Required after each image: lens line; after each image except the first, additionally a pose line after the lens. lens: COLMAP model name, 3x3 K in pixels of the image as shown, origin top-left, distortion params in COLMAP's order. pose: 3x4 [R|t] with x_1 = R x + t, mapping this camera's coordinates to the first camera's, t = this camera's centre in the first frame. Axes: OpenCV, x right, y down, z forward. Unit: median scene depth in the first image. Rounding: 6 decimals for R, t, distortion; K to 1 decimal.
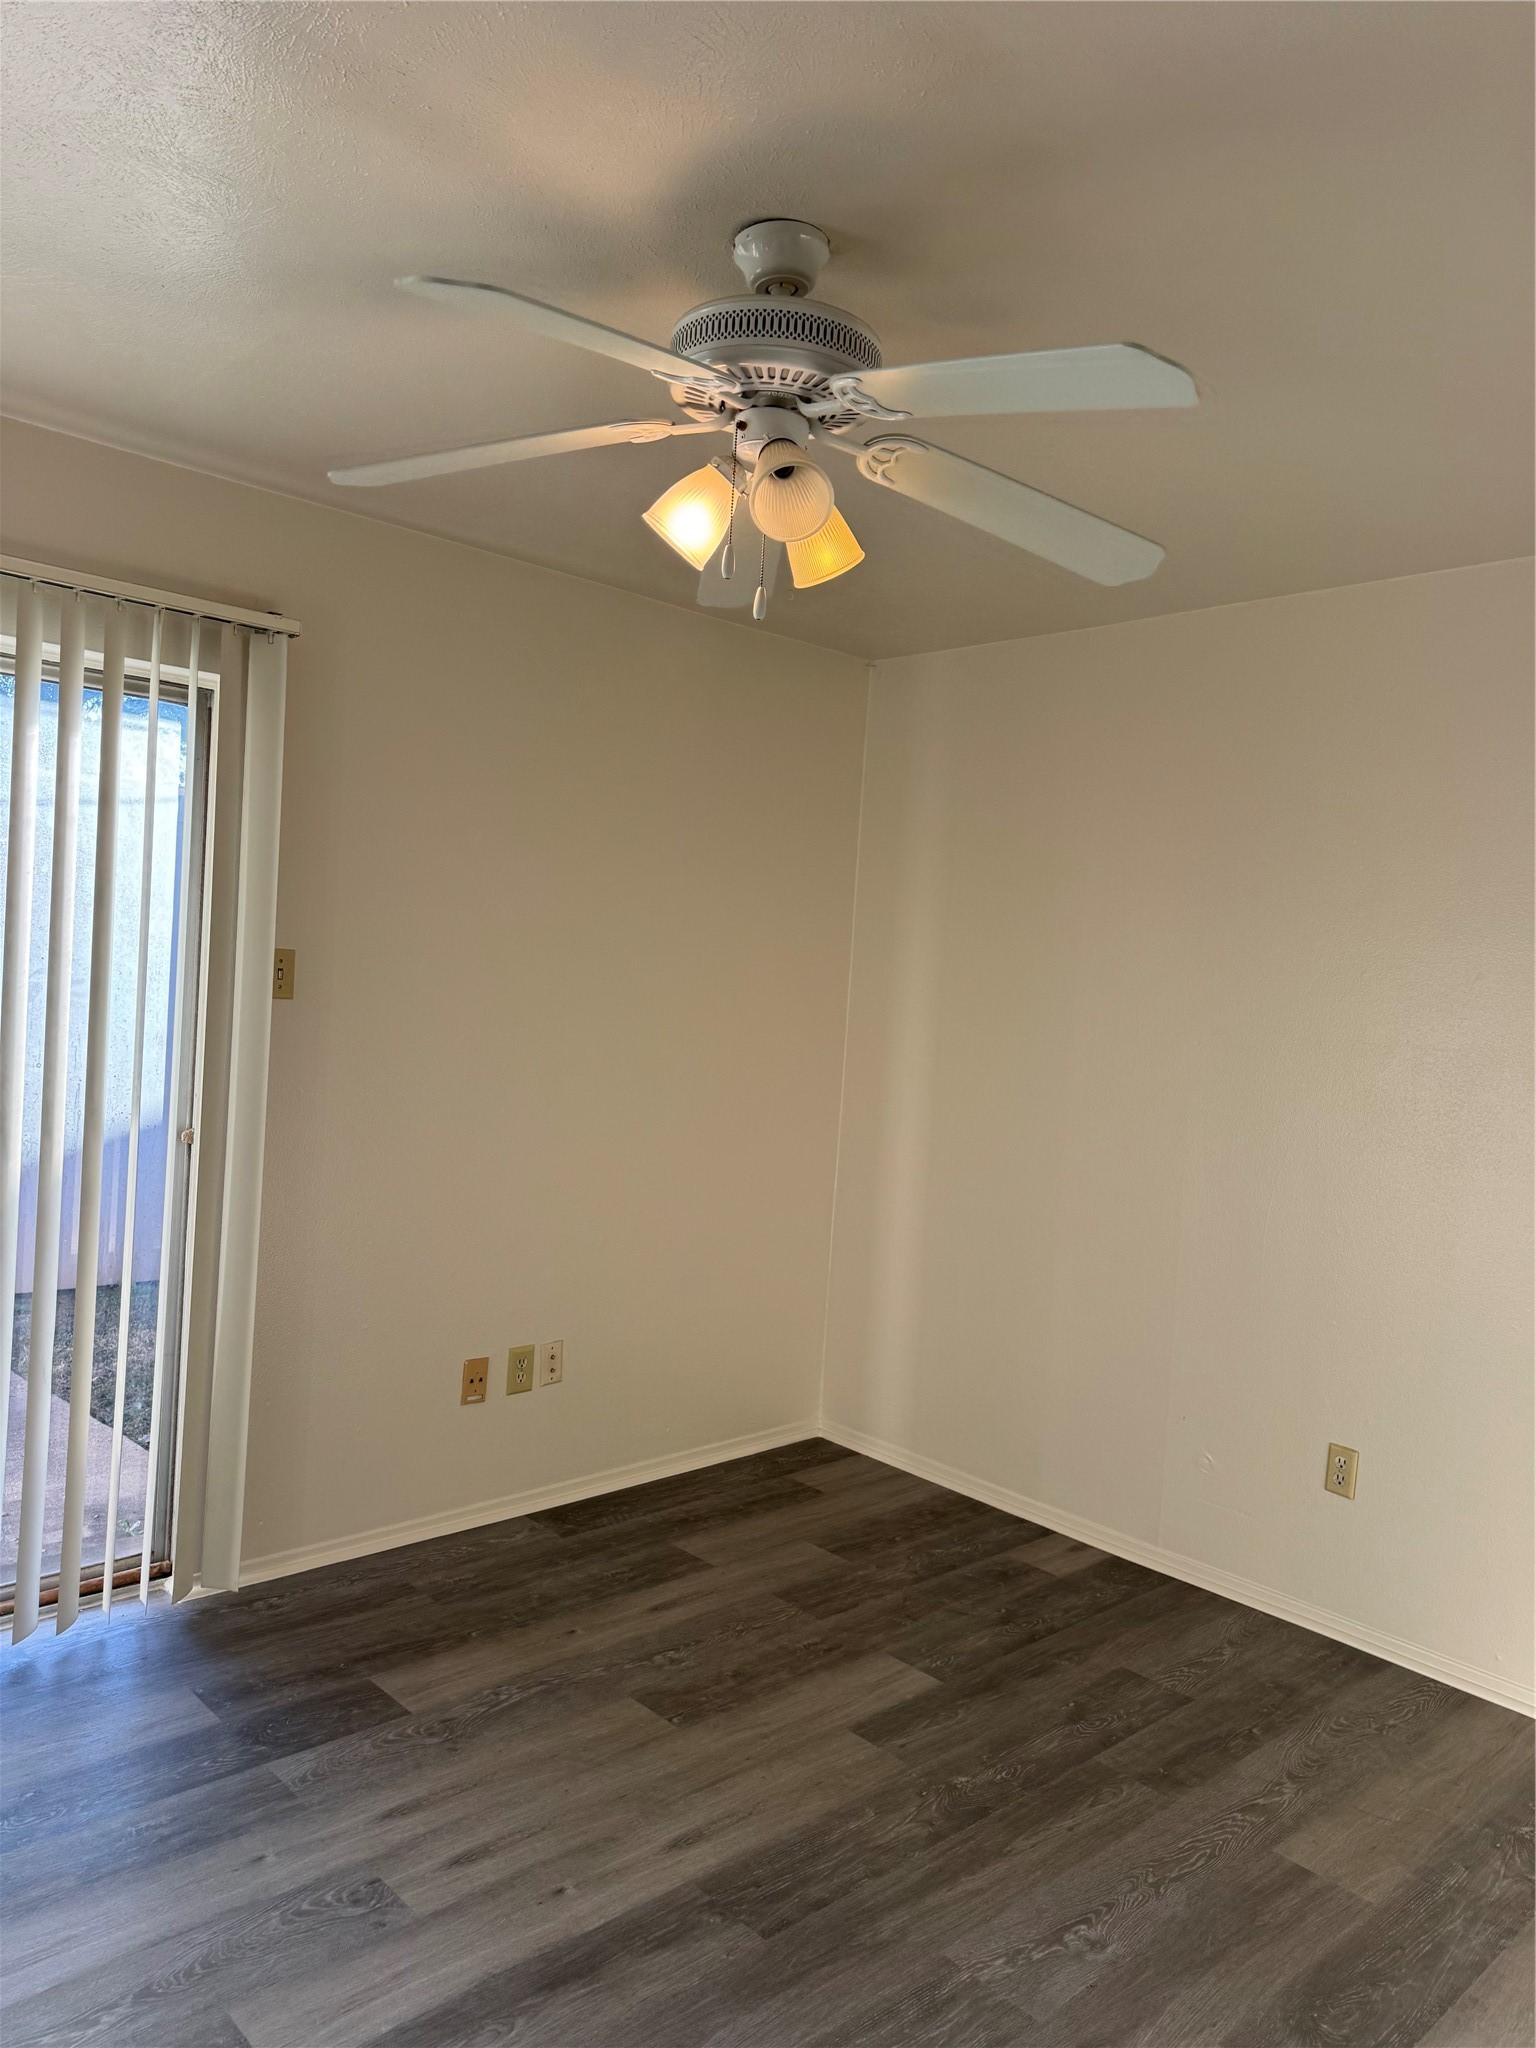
lens RADIAL K [[1466.2, 0, 789.4], [0, 1466.2, 960.6], [0, 0, 1]] dist [0.013807, -0.012068]
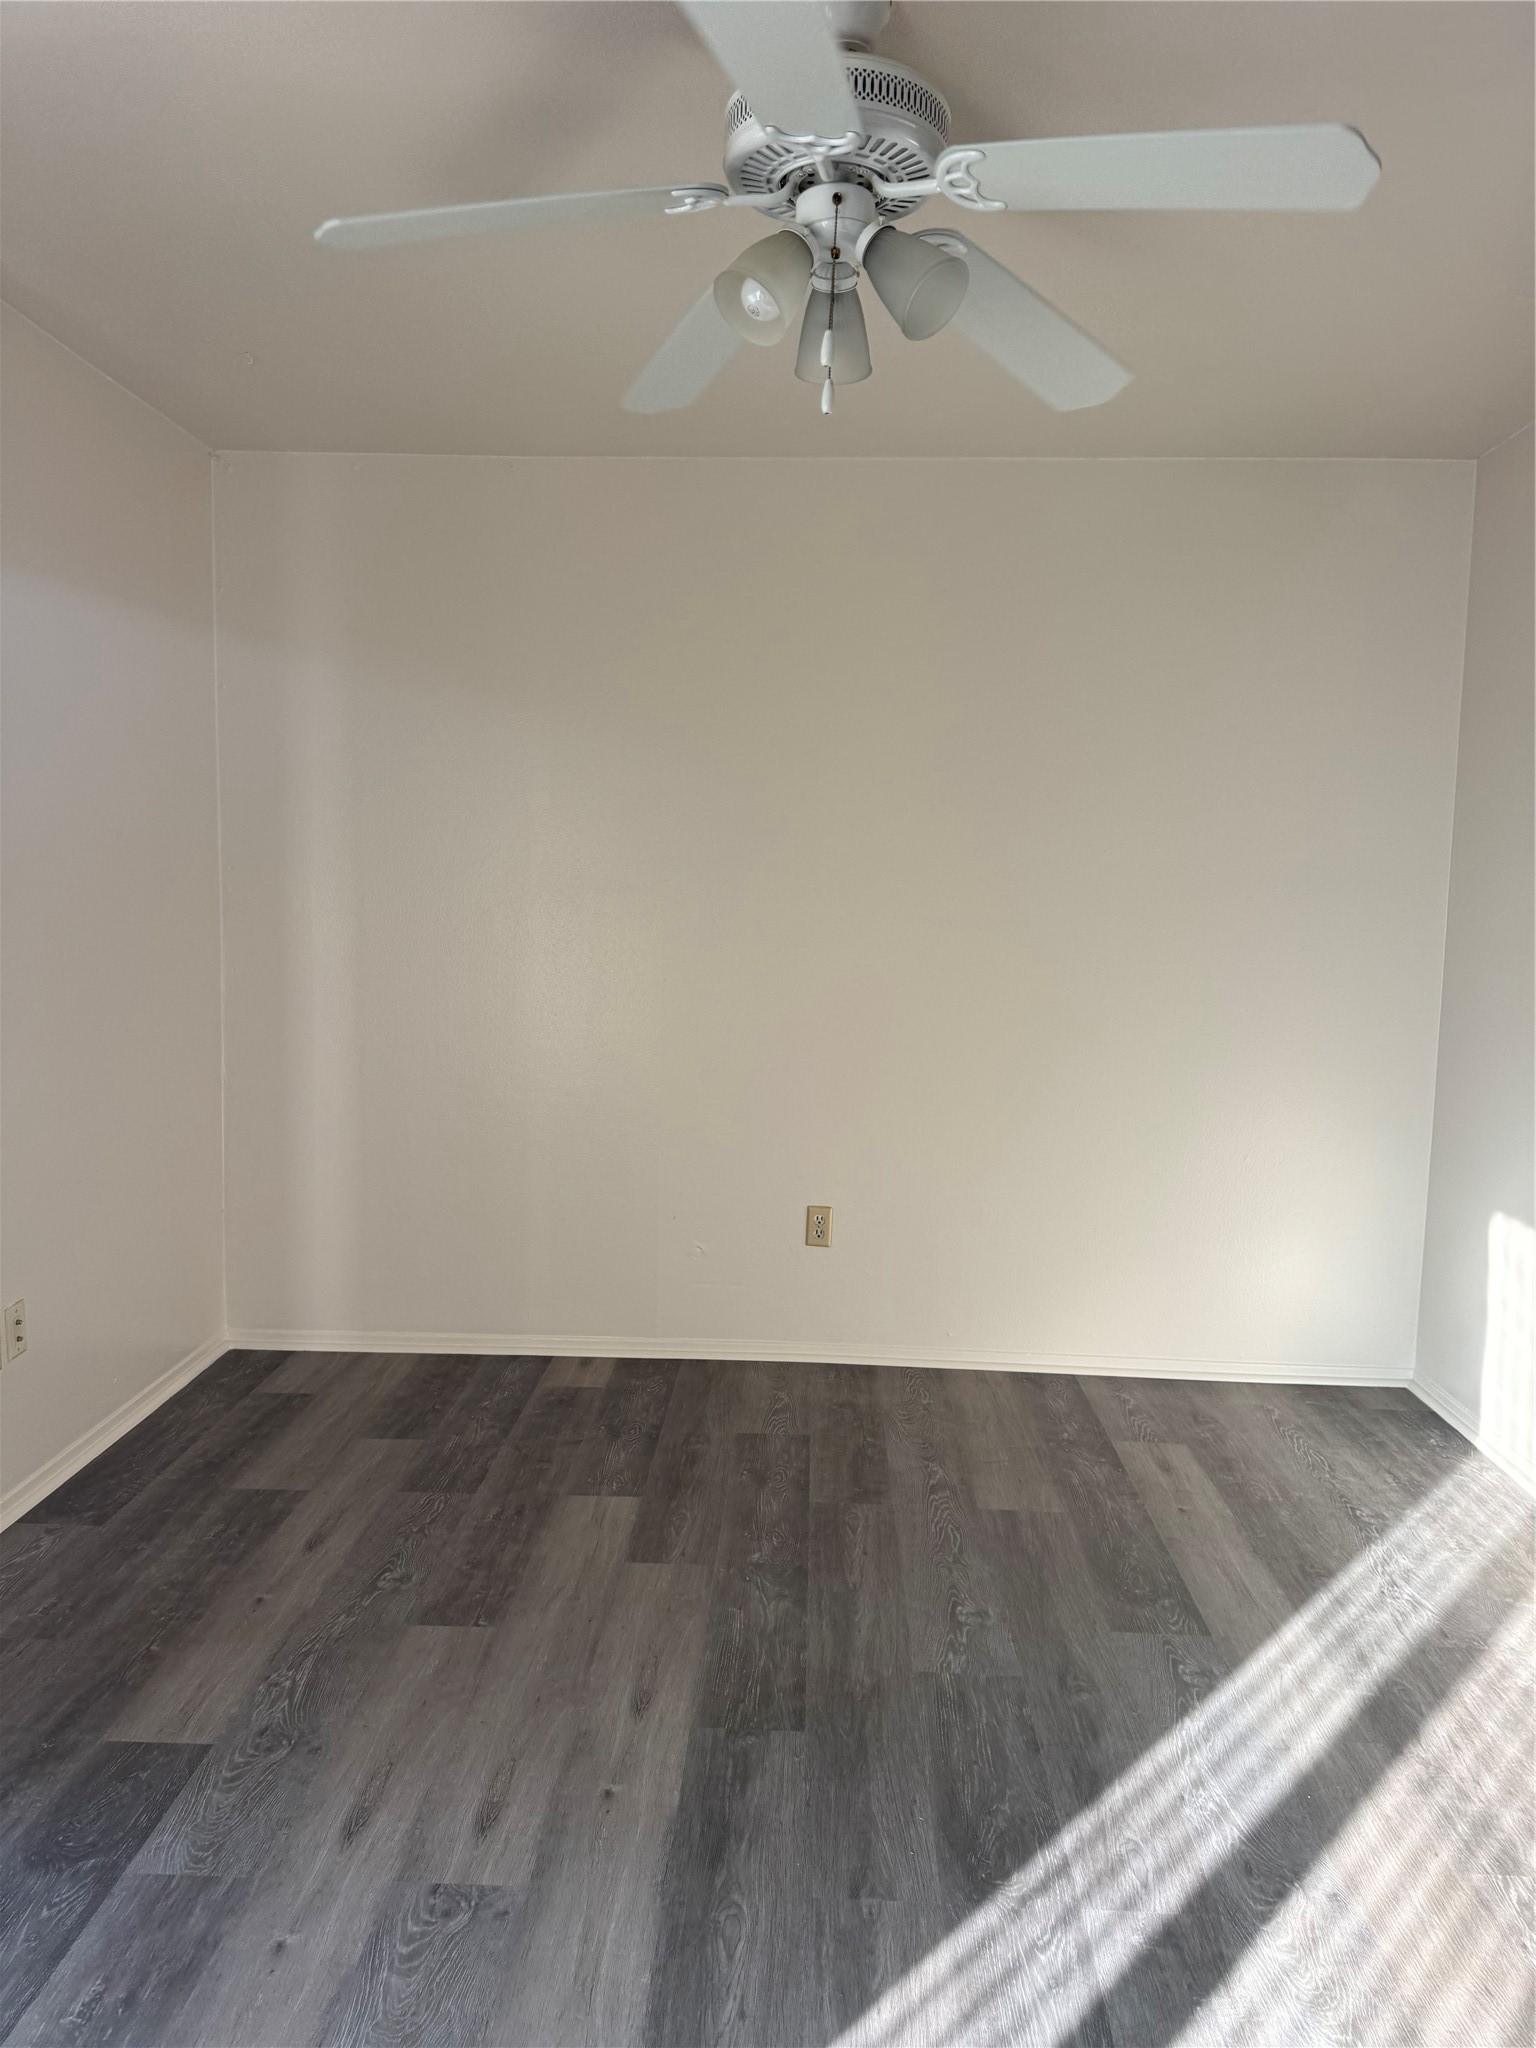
lens RADIAL K [[1466.2, 0, 759.1], [0, 1466.2, 982.8], [0, 0, 1]] dist [0.013807, -0.012068]
pose [[0.725650, -0.106401, 0.679788, -0.550211], [0.033689, 0.992280, 0.119351, 0.015626], [-0.687239, -0.063706, 0.723633, 0.247351]]
